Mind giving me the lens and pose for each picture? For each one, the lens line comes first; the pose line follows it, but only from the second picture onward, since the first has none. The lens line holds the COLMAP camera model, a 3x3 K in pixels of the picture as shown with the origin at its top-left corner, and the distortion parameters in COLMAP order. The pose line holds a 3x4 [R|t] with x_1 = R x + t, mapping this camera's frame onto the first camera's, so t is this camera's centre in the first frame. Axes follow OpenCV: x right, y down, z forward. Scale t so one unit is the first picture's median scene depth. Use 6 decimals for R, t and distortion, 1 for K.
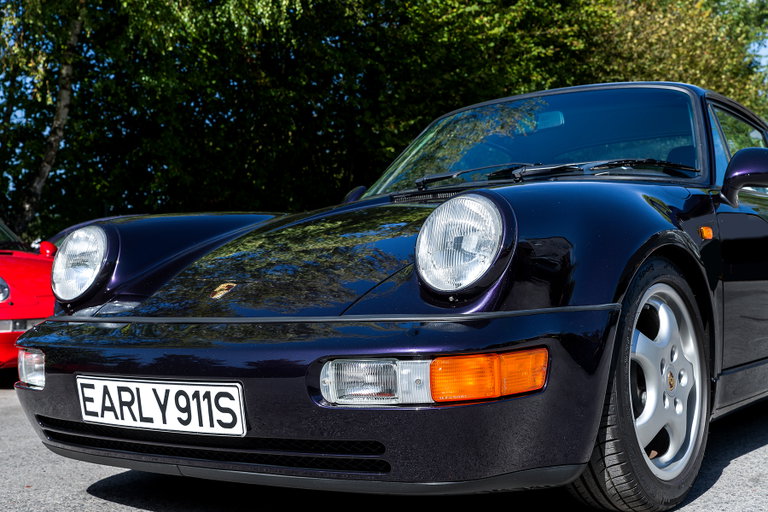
lens RADIAL K [[1052.2, 0, 384.0], [0, 1052.2, 256.0], [0, 0, 1]] dist [-0.002989, -0.035069]
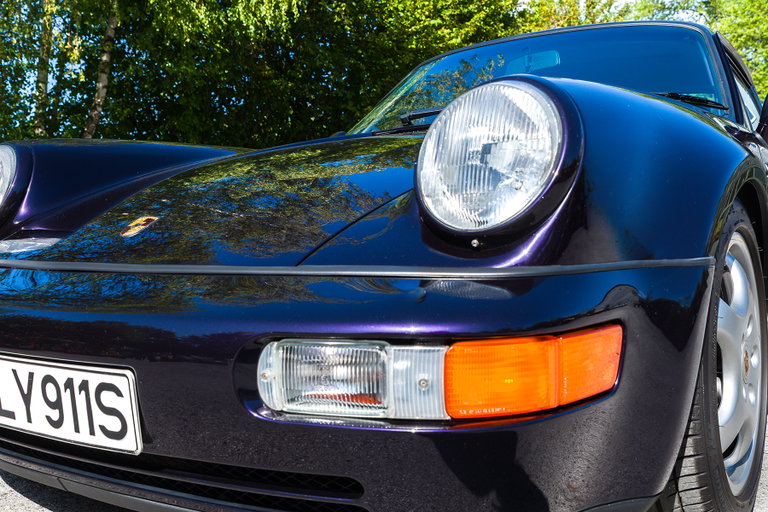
lens RADIAL K [[778.7, 0, 384.0], [0, 778.7, 256.0], [0, 0, 1]] dist [-0.011567, -0.012298]
pose [[0.999222, 0.023772, 0.031468, -0.003758], [-0.025199, 0.998636, 0.045736, 0.026755], [-0.030338, -0.046493, 0.998458, 0.505644]]
